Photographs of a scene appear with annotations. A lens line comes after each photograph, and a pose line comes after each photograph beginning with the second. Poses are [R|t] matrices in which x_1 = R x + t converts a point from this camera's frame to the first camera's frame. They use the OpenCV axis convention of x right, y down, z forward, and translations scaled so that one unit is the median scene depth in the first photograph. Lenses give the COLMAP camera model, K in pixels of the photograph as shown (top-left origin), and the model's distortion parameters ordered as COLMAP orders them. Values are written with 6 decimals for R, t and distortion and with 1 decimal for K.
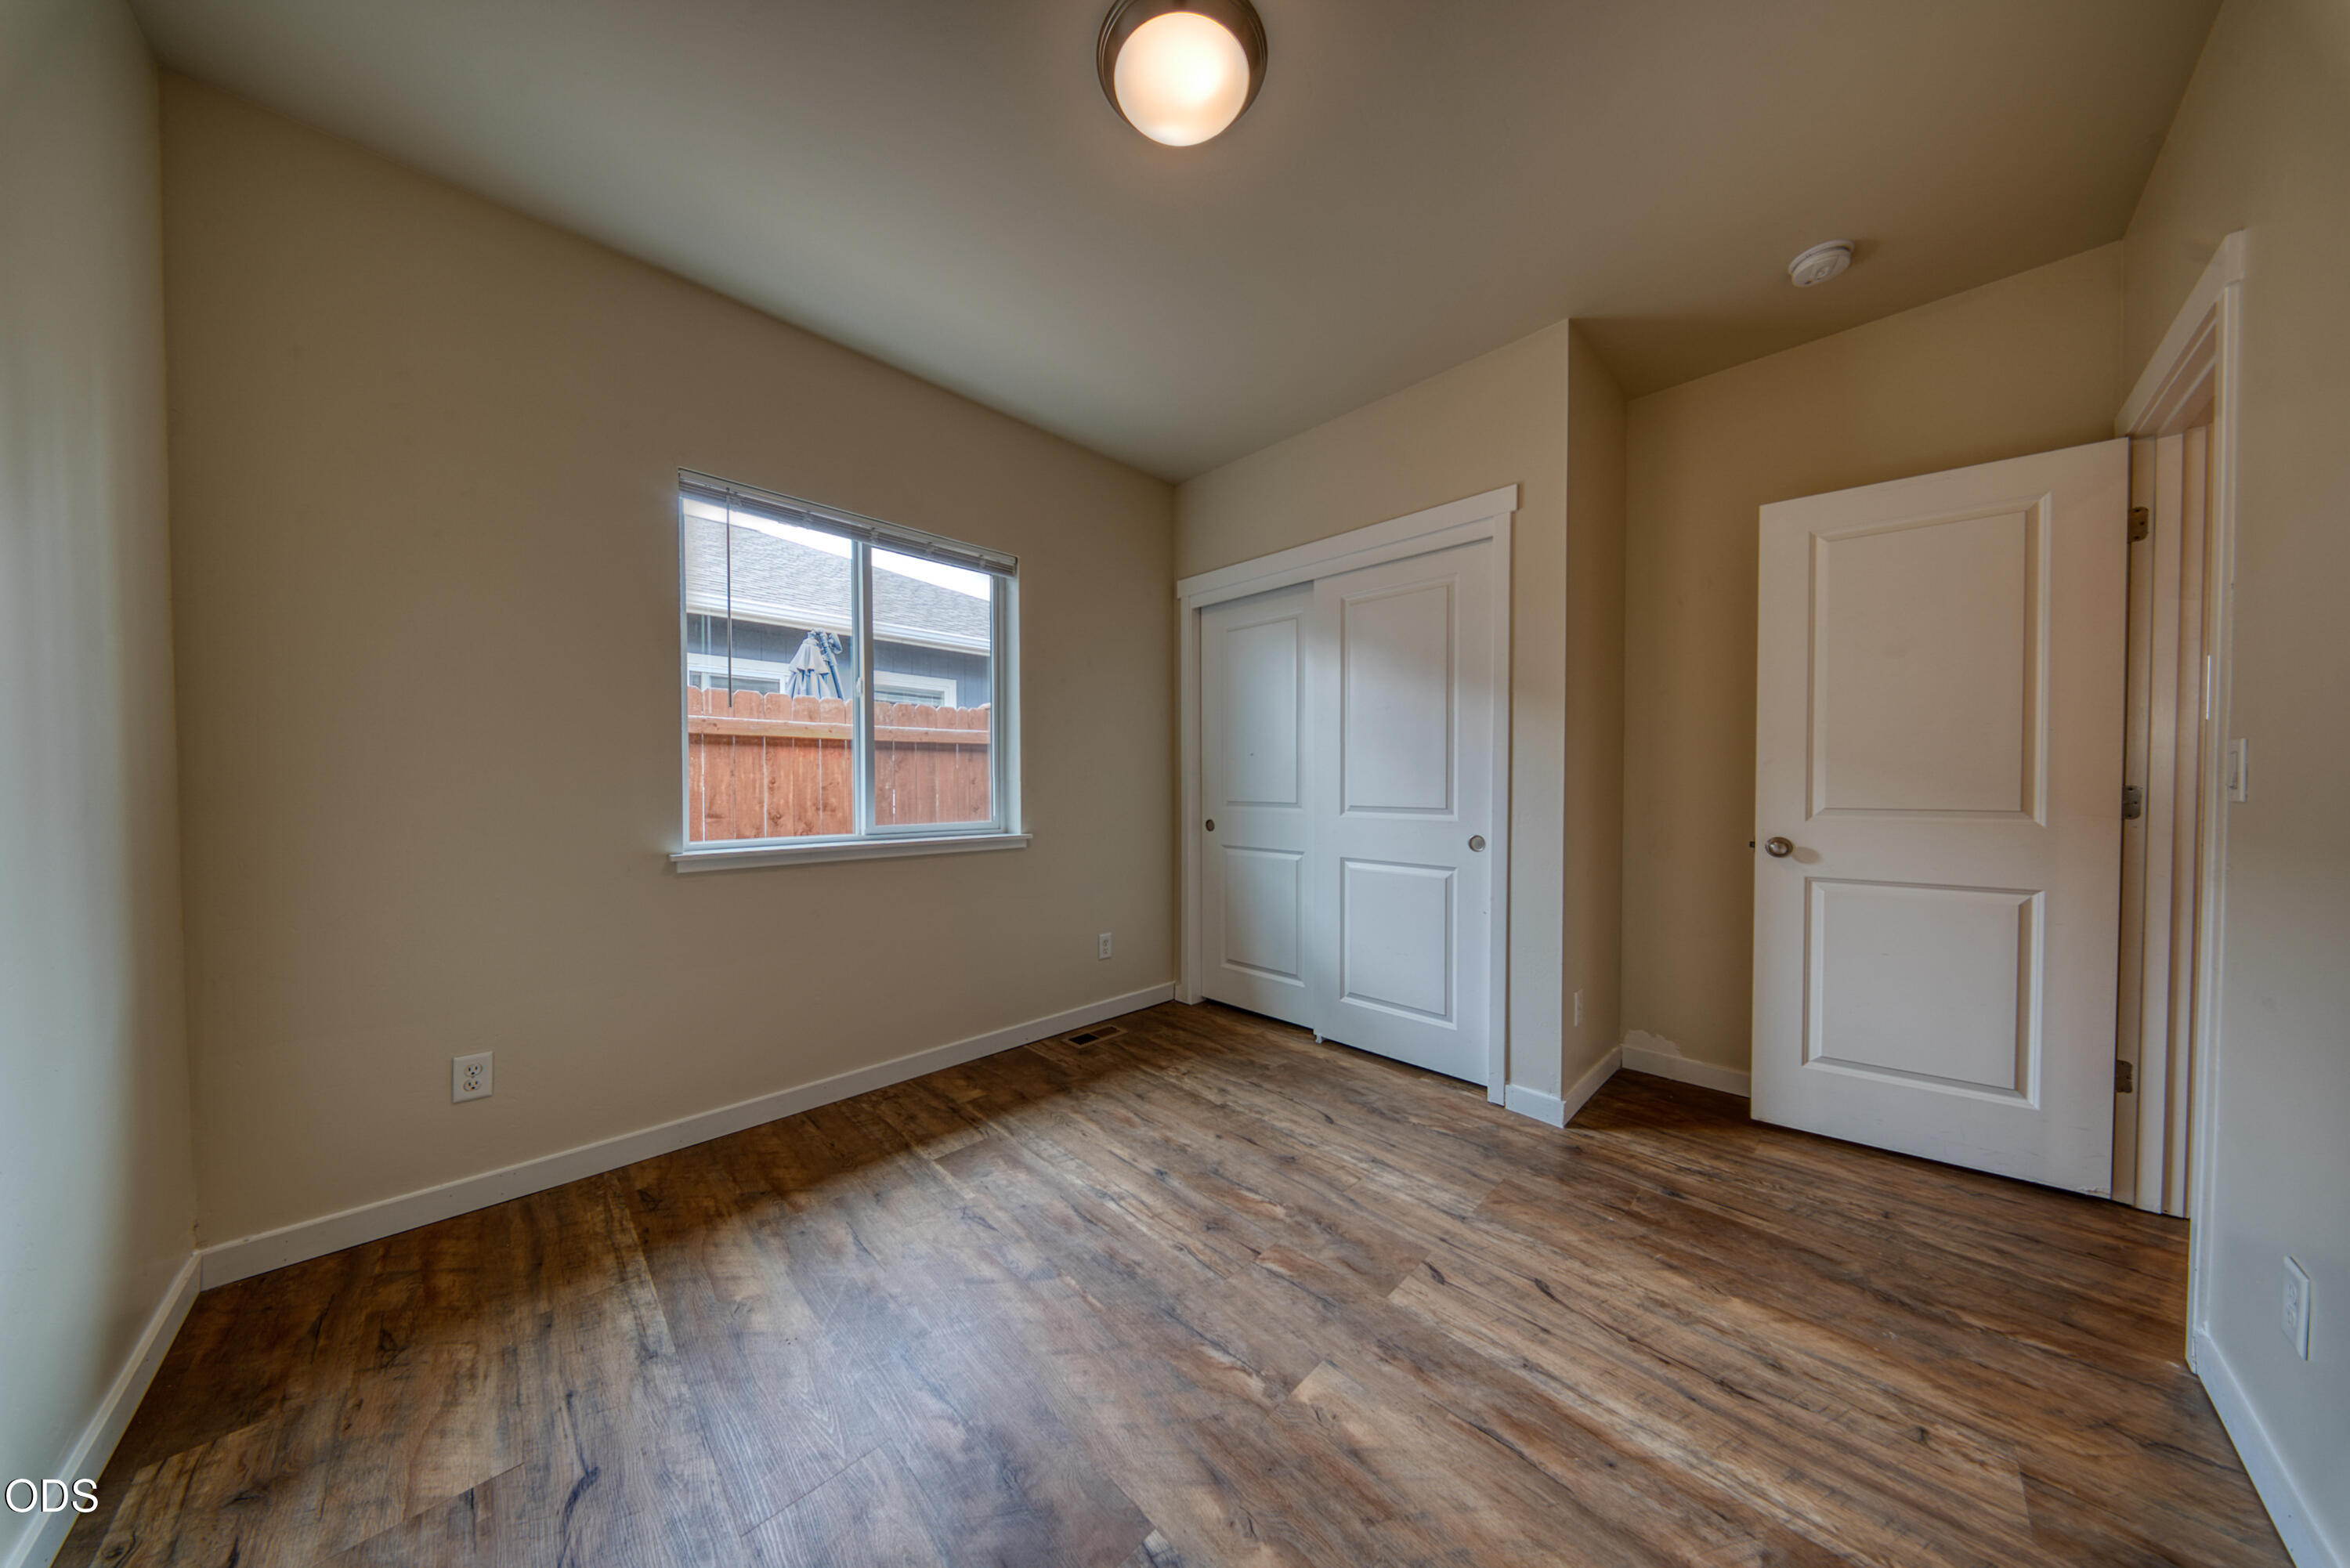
lens RADIAL K [[696.6, 0, 1168.4], [0, 696.6, 786.6], [0, 0, 1]] dist [-0.000587, -0.002527]
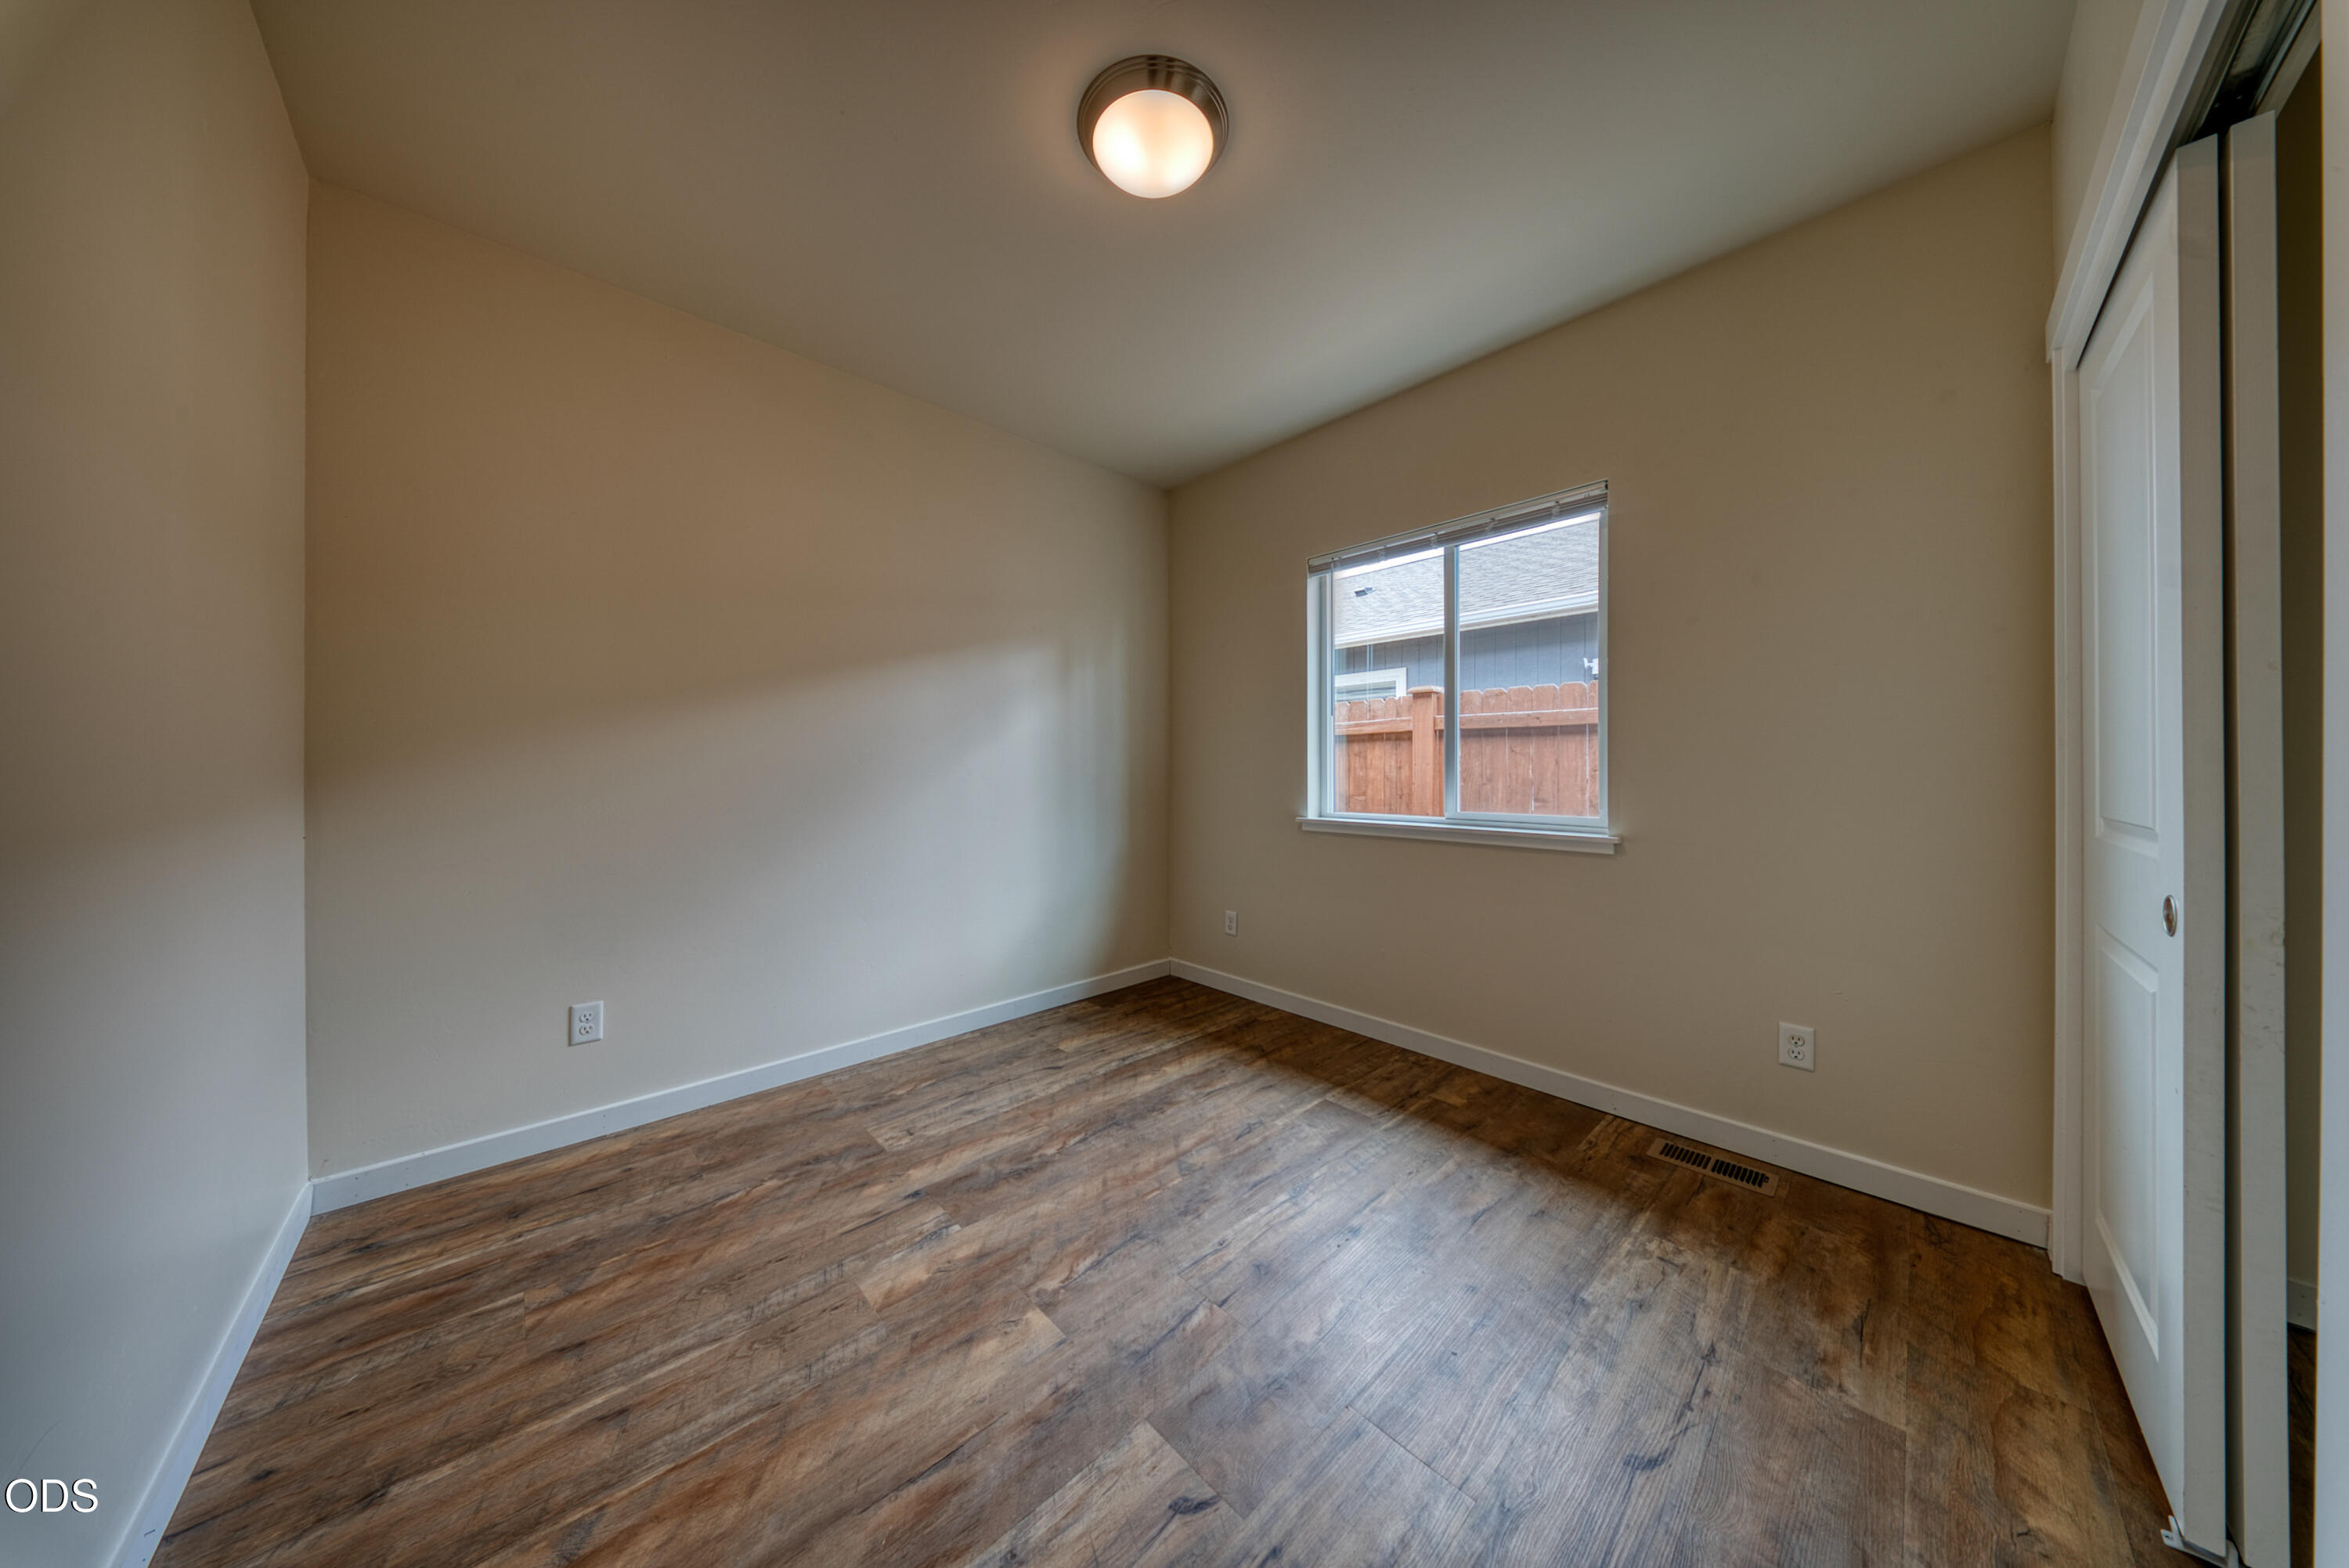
lens RADIAL K [[705.6, 0, 1189.6], [0, 705.6, 796.8], [0, 0, 1]] dist [-0.000354, -0.002651]
pose [[0.000142, 0.042771, -0.999085, 0.890551], [-0.012754, 0.999004, 0.042765, -0.009879], [0.999919, 0.012736, 0.000687, 0.852080]]
